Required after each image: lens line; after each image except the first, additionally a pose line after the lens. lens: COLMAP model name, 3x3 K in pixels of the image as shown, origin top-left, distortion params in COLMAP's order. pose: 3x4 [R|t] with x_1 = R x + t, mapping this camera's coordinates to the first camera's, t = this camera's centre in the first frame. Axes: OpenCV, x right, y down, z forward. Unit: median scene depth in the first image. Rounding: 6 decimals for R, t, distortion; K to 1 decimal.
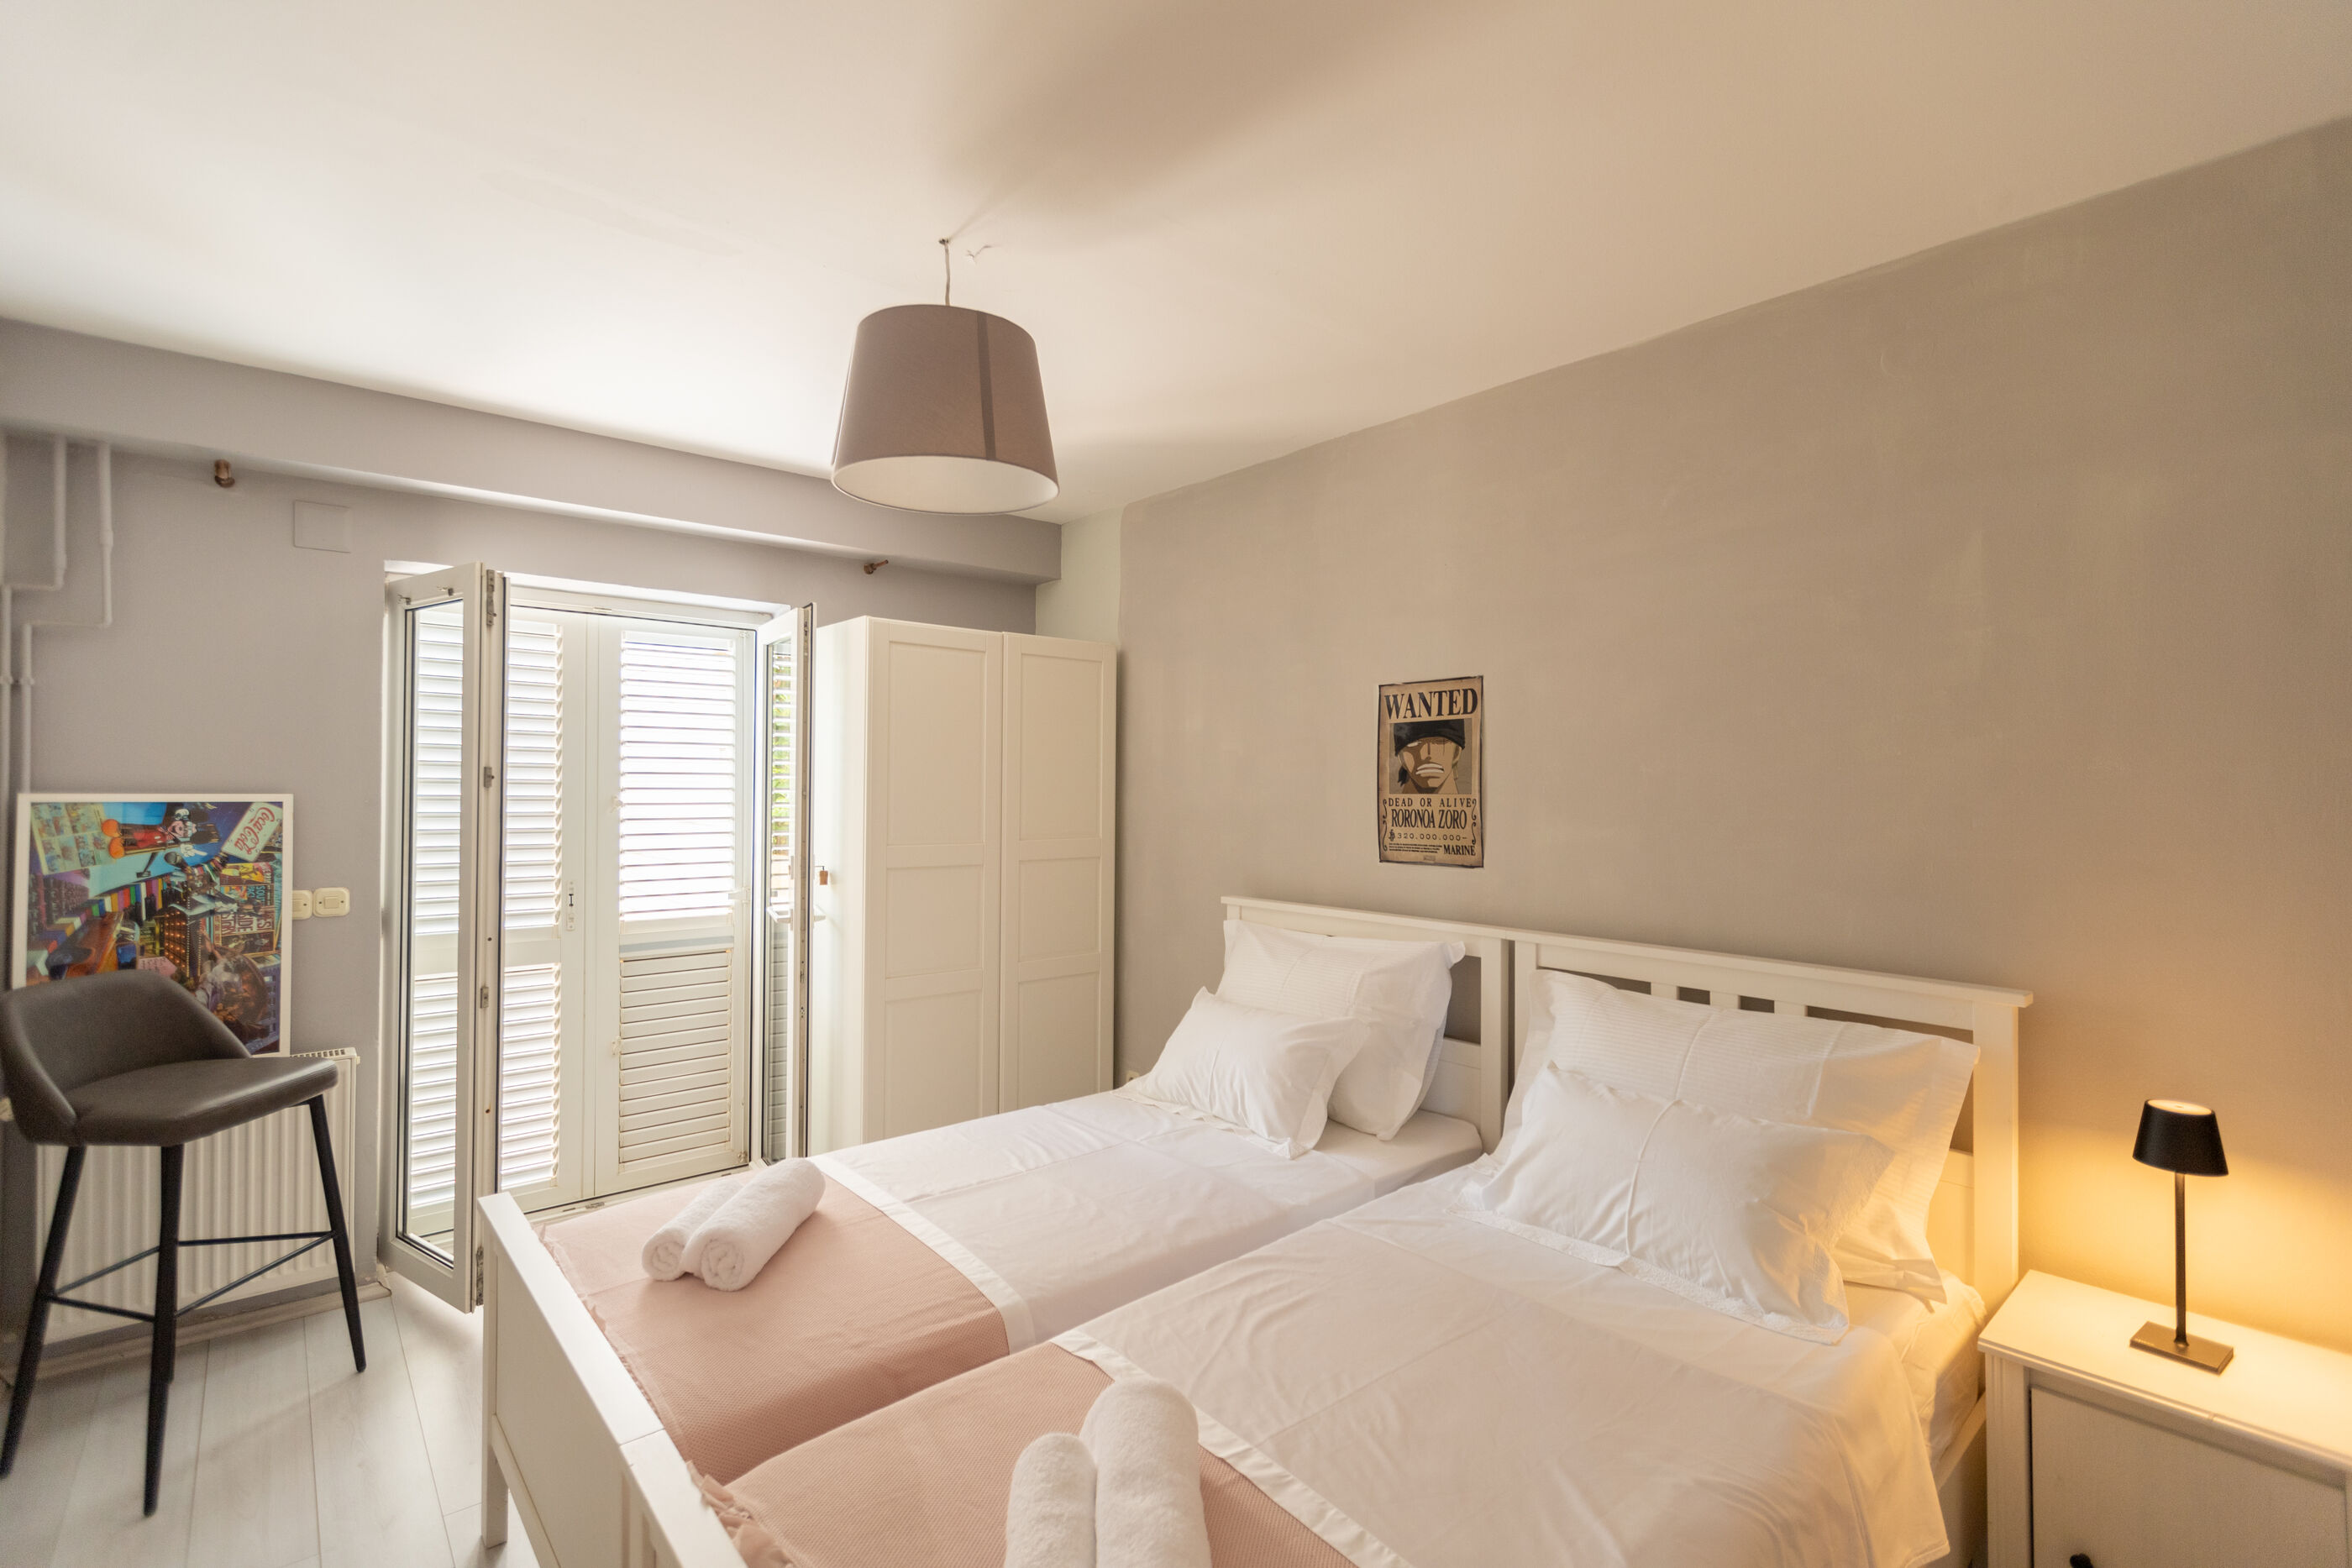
lens RADIAL K [[1049.0, 0, 1158.4], [0, 1049.0, 782.2], [0, 0, 1]] dist [0.007868, -0.003612]
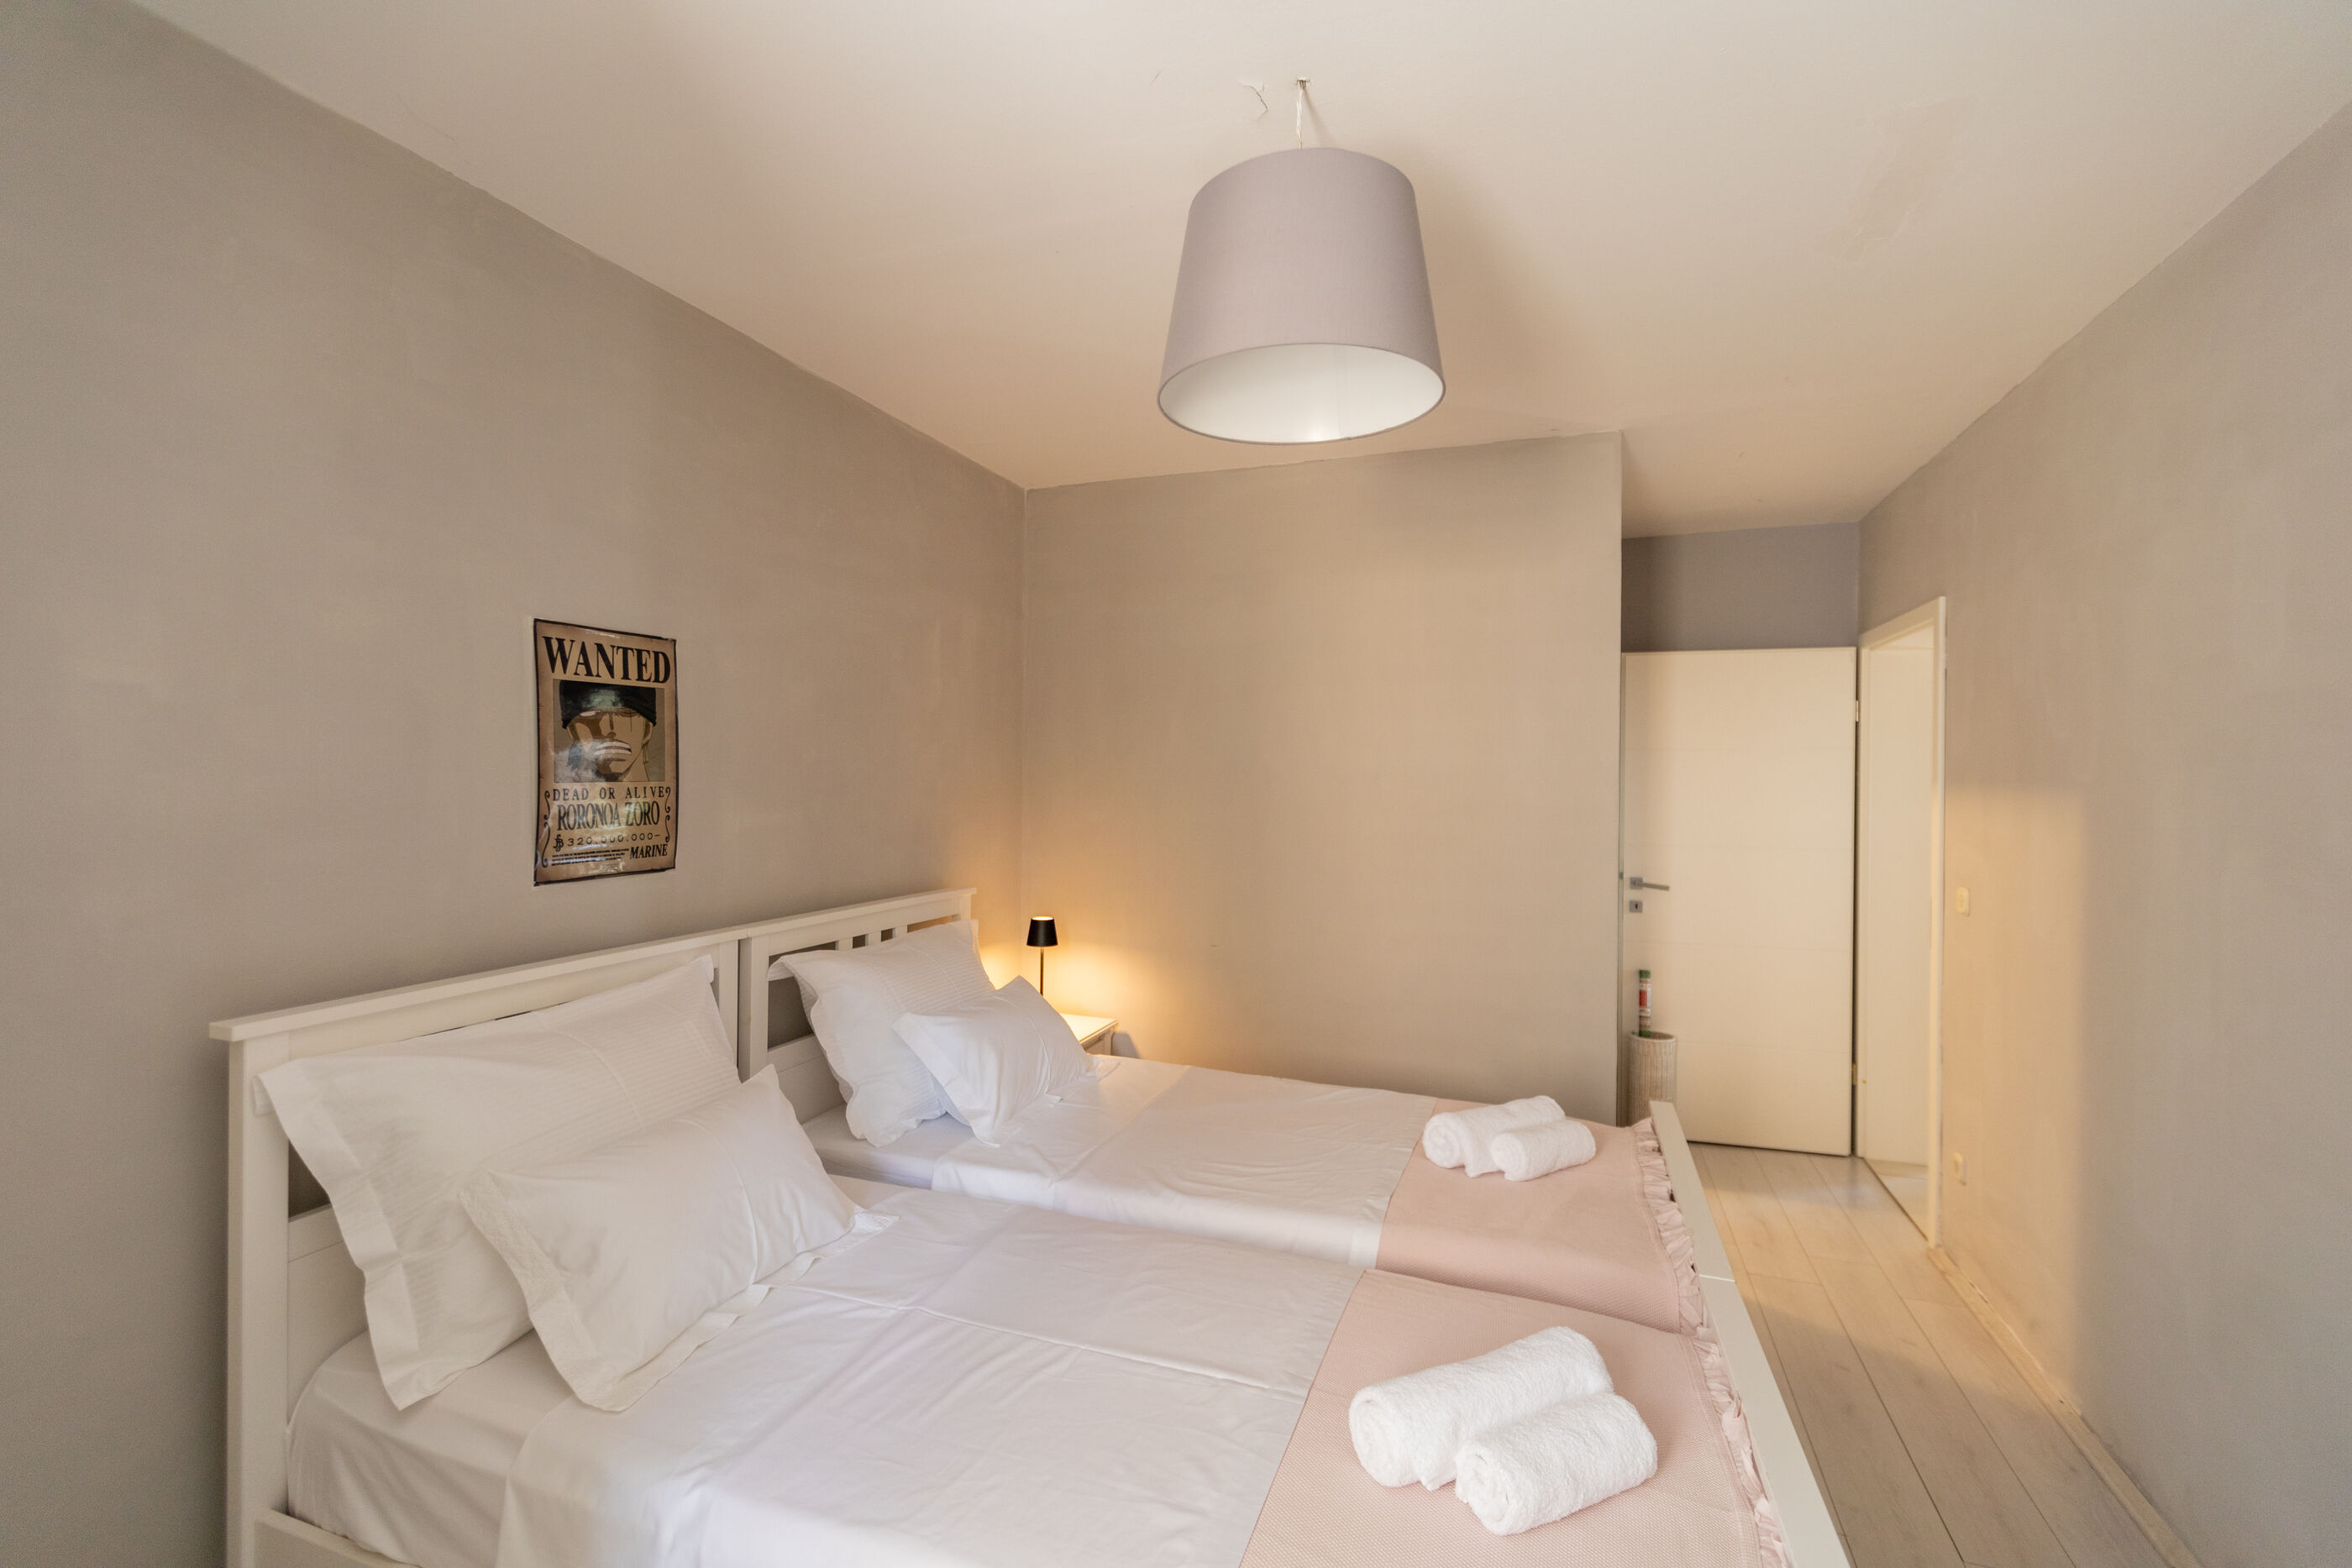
lens RADIAL K [[1049.0, 0, 1158.4], [0, 1049.0, 782.2], [0, 0, 1]] dist [0.007868, -0.003612]
pose [[-0.484648, -0.019017, 0.874502, -0.597781], [-0.018933, 0.999757, 0.011248, -0.004457], [-0.874504, -0.011106, -0.484891, 1.041371]]
